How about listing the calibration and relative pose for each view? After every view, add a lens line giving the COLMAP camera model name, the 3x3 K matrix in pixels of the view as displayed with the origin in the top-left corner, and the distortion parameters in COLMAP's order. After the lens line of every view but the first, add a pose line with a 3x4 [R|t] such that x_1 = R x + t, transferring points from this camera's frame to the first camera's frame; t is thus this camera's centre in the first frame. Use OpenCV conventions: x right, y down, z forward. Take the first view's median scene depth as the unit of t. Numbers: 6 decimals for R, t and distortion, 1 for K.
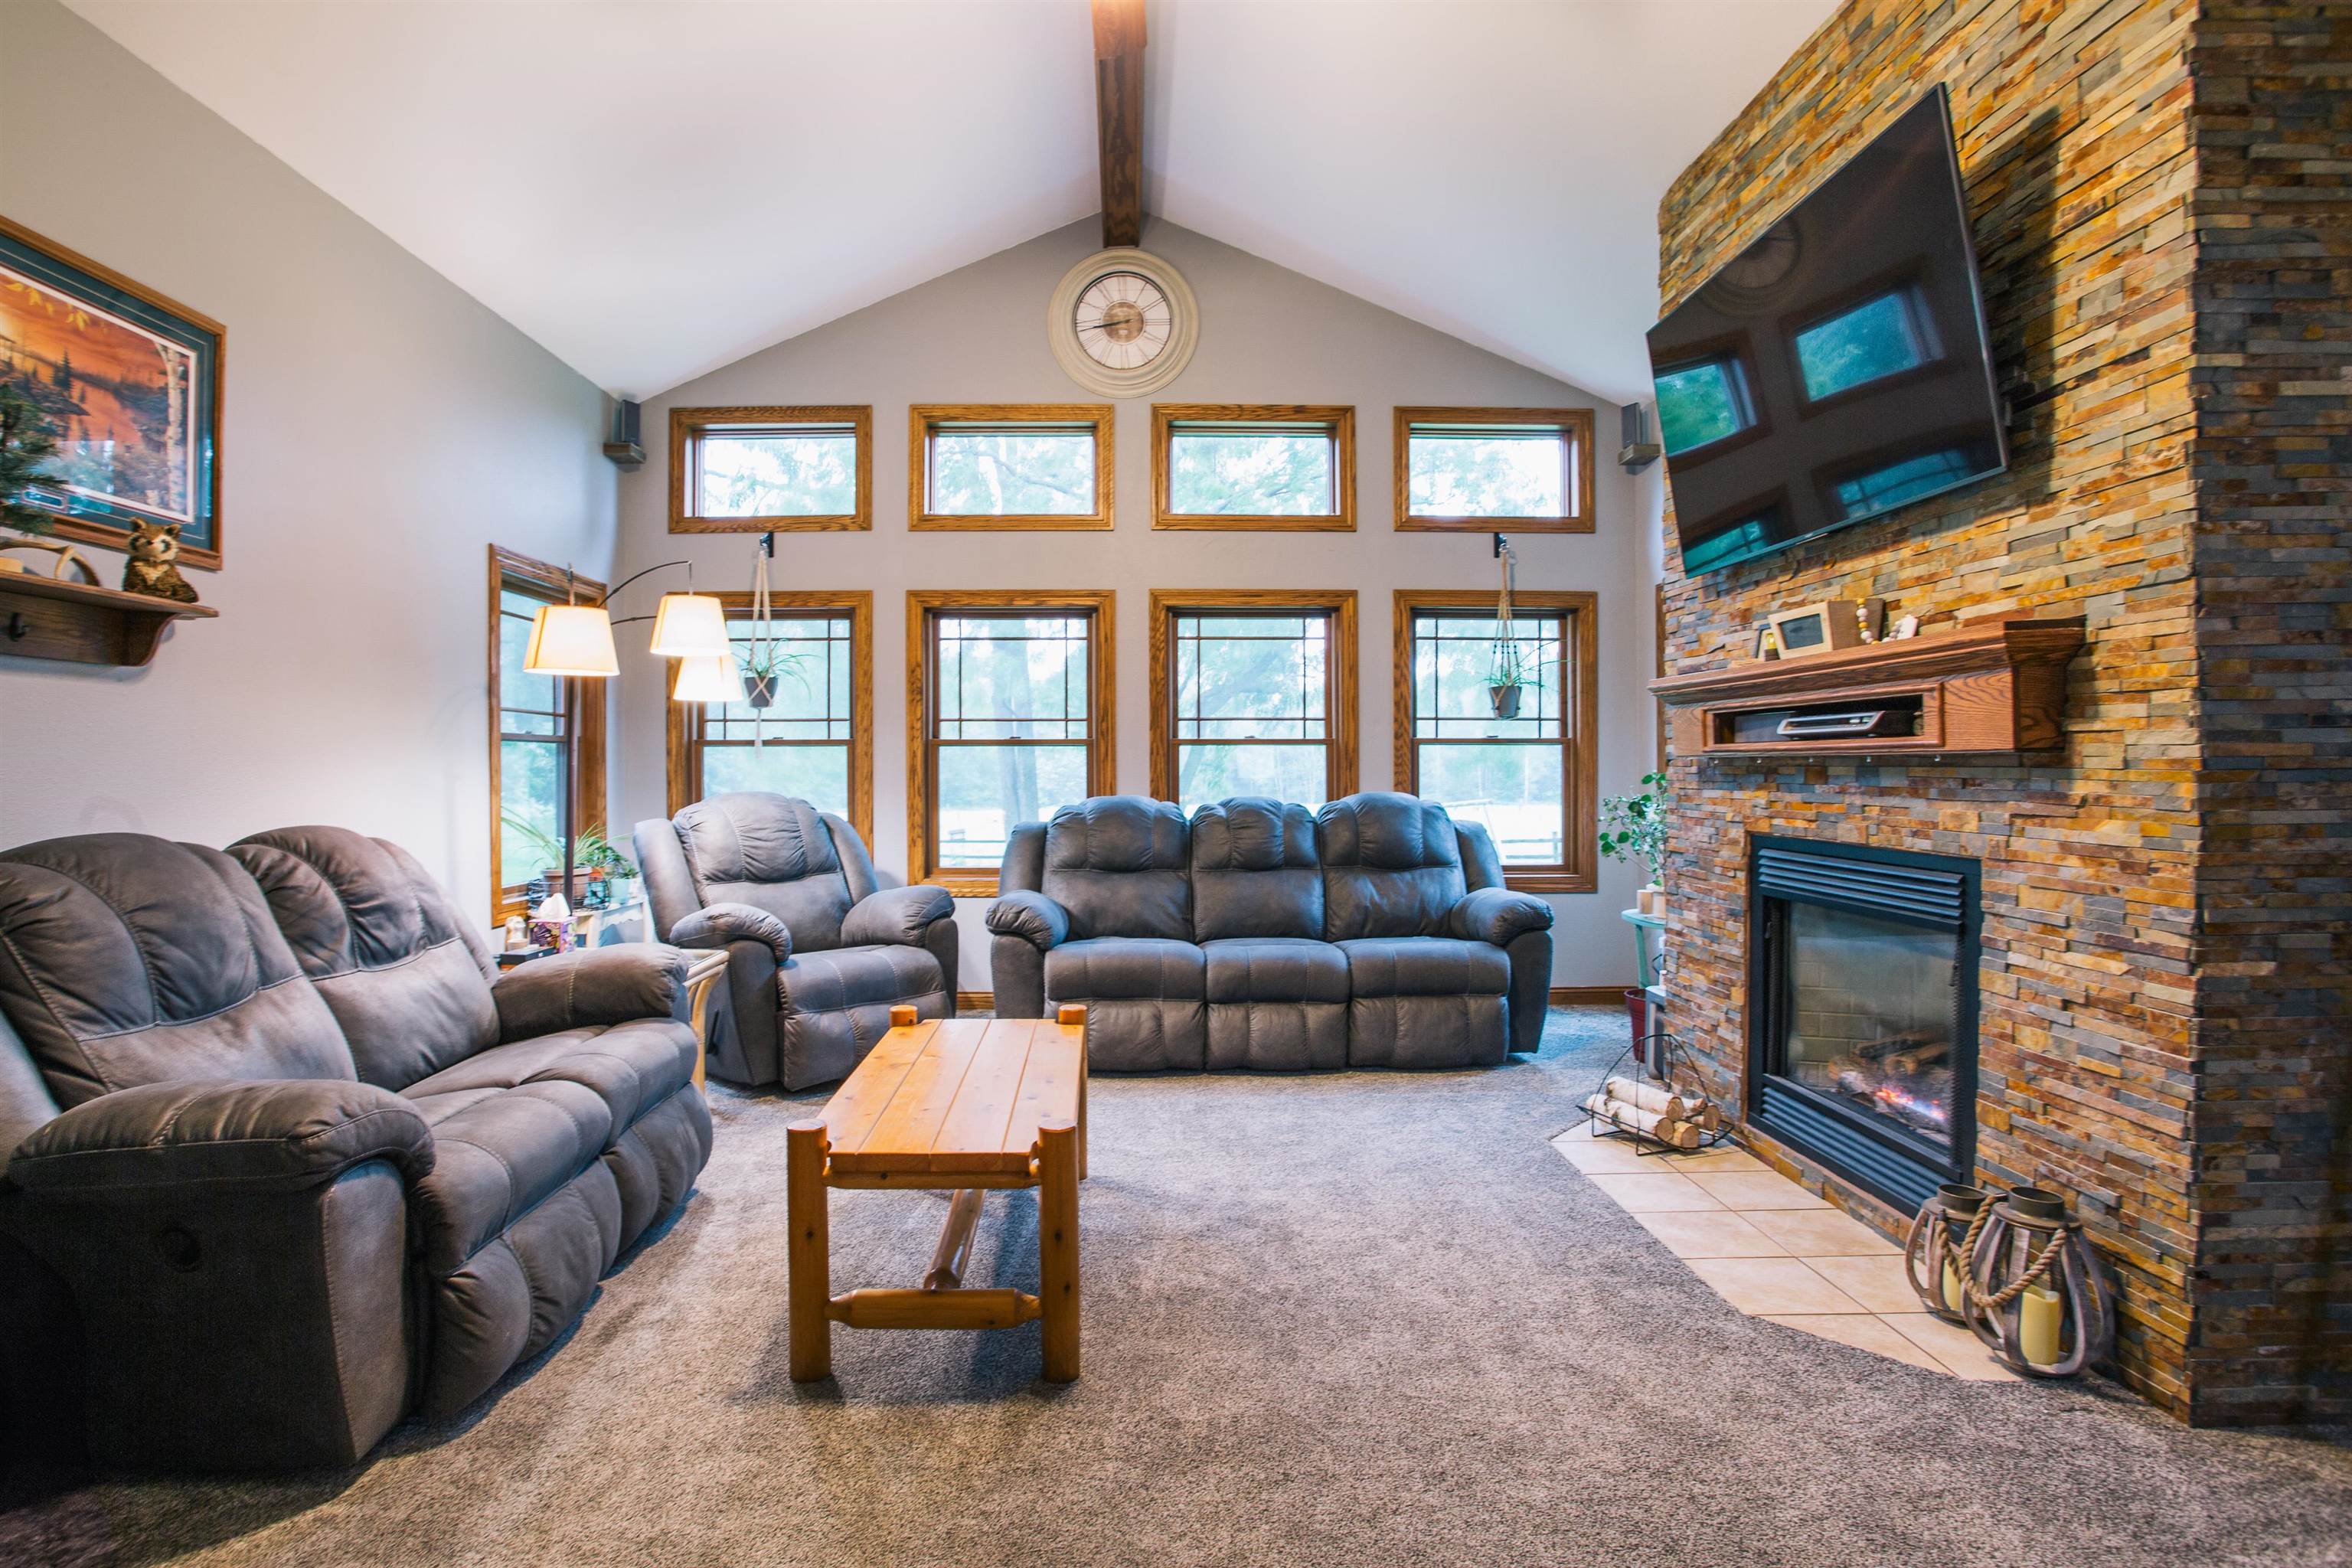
lens RADIAL K [[1232.6, 0, 1204.1], [0, 1232.6, 774.9], [0, 0, 1]] dist [-0.074520, 0.033559]
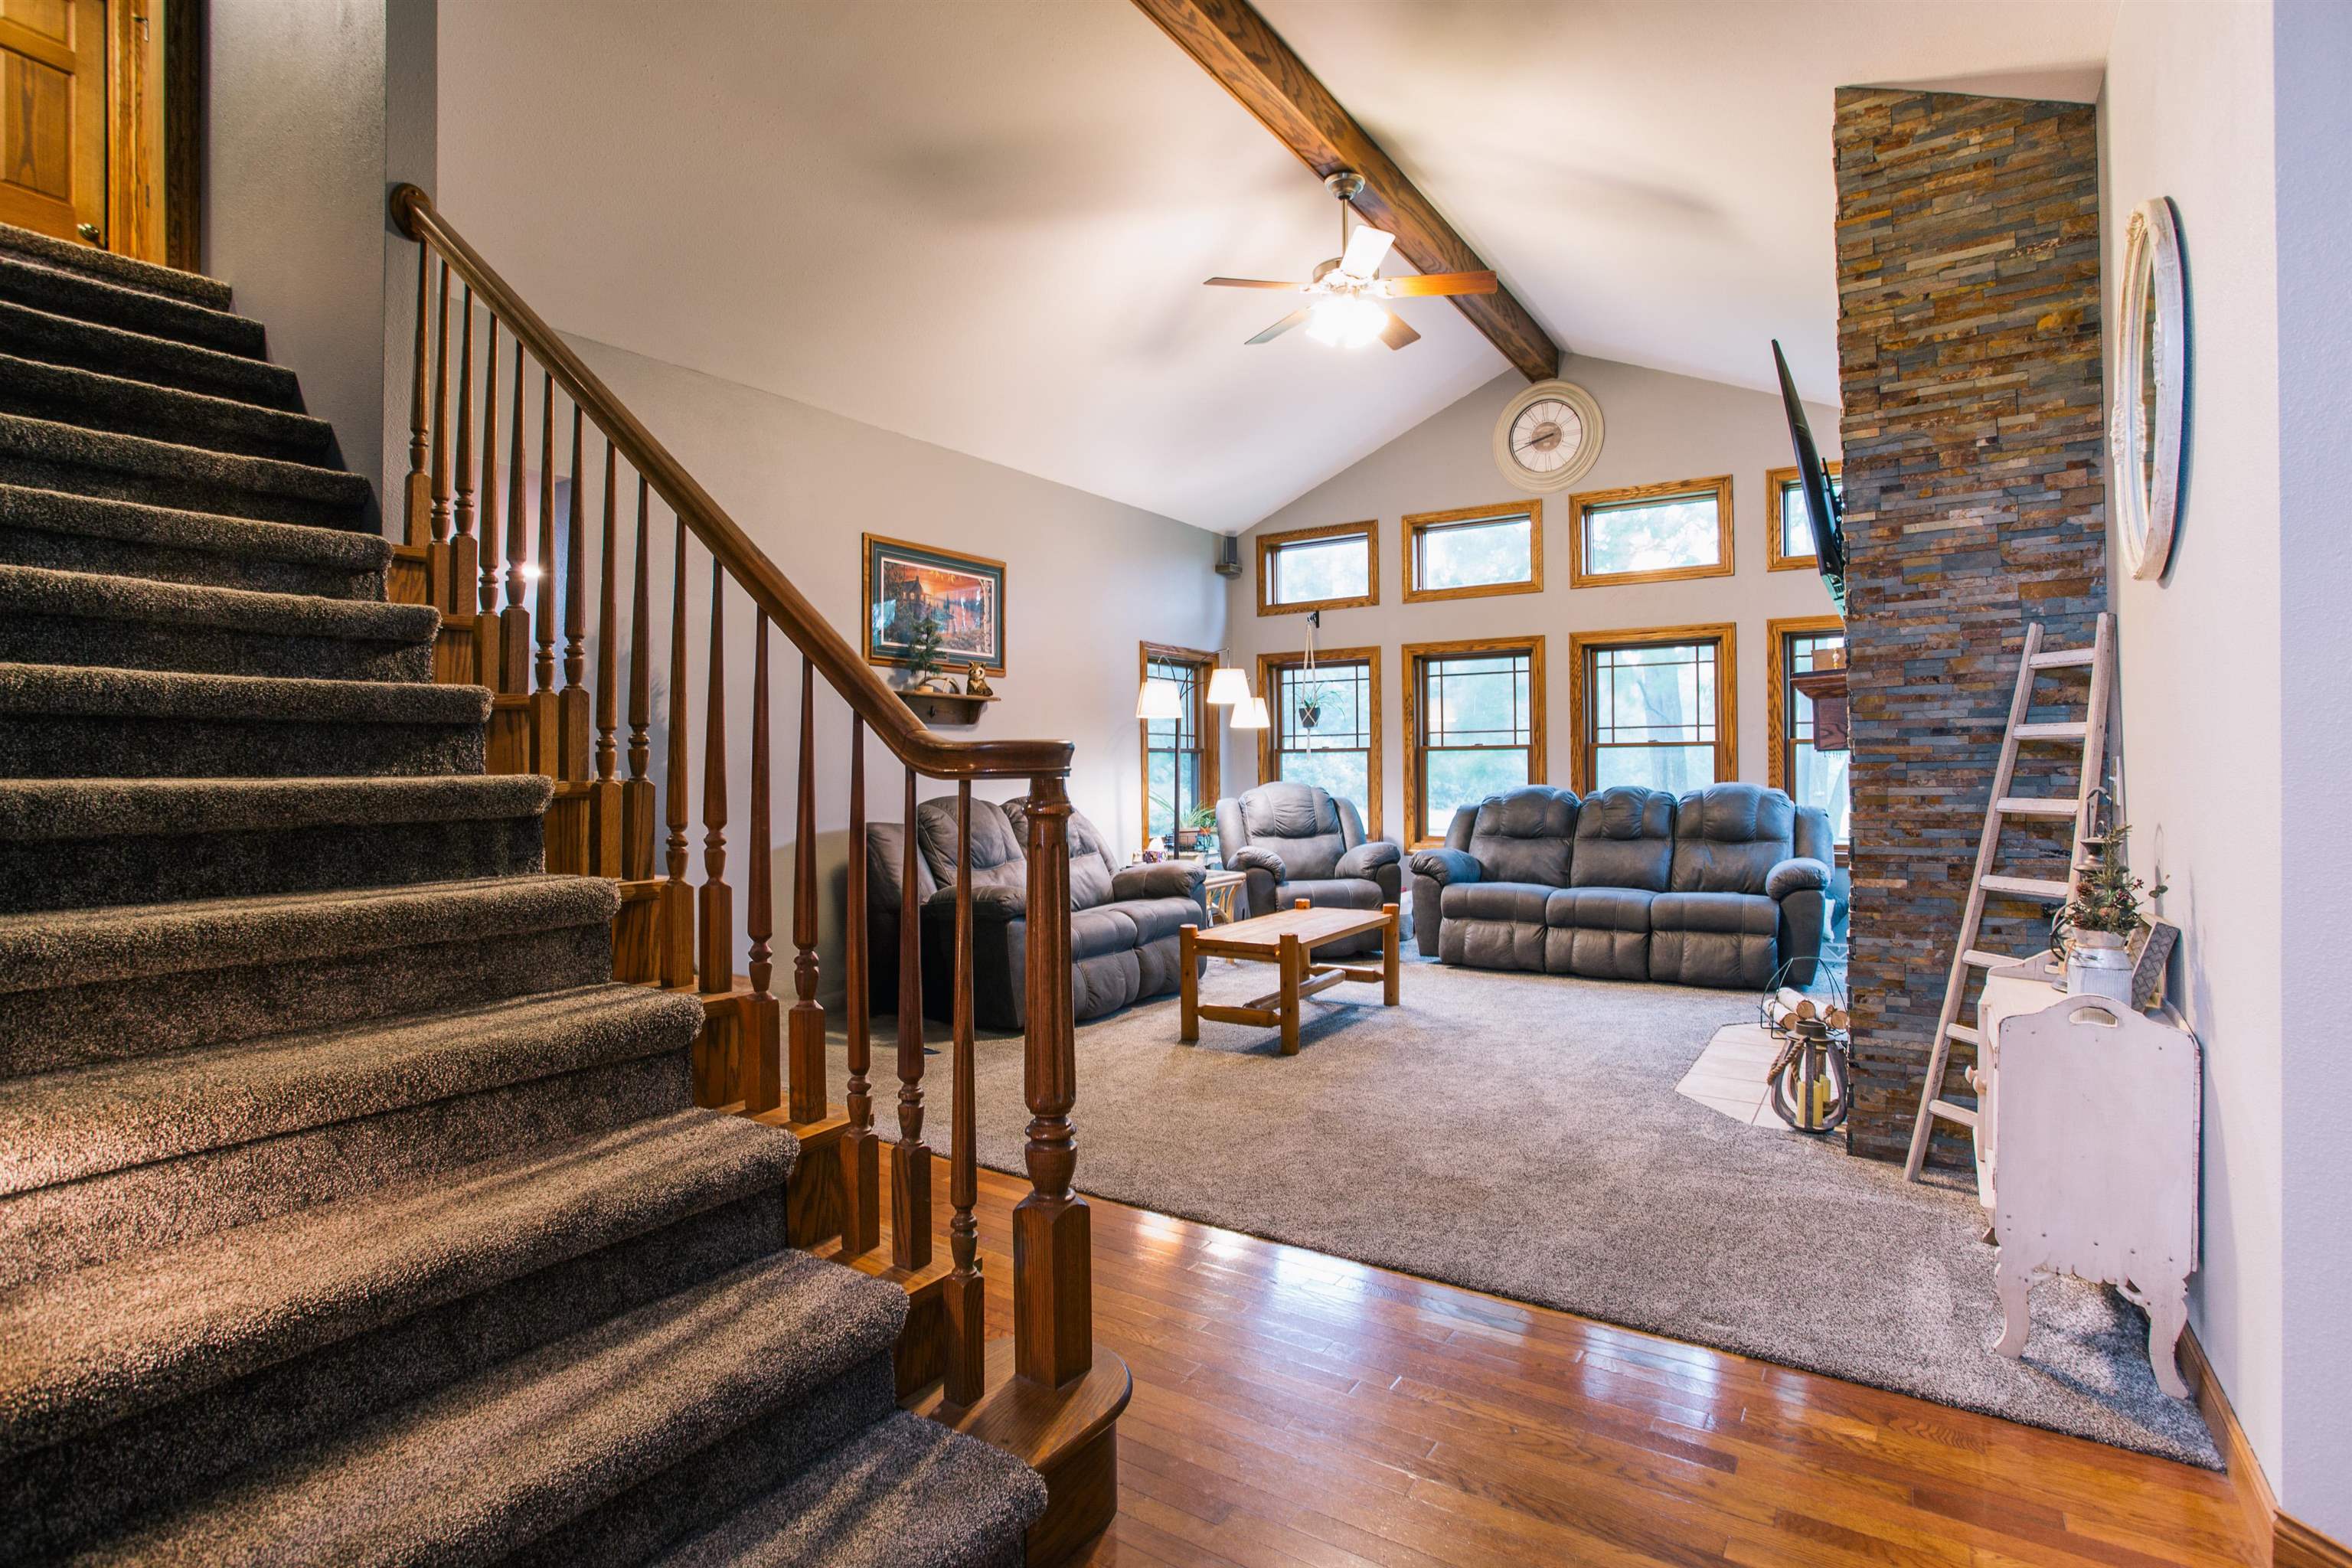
lens RADIAL K [[1232.6, 0, 1204.1], [0, 1232.6, 774.9], [0, 0, 1]] dist [-0.074520, 0.033559]
pose [[0.826945, -0.003333, -0.562274, 0.489344], [0.004089, 0.999992, 0.000086, 0.004227], [0.562269, -0.002370, 0.826951, -0.432873]]
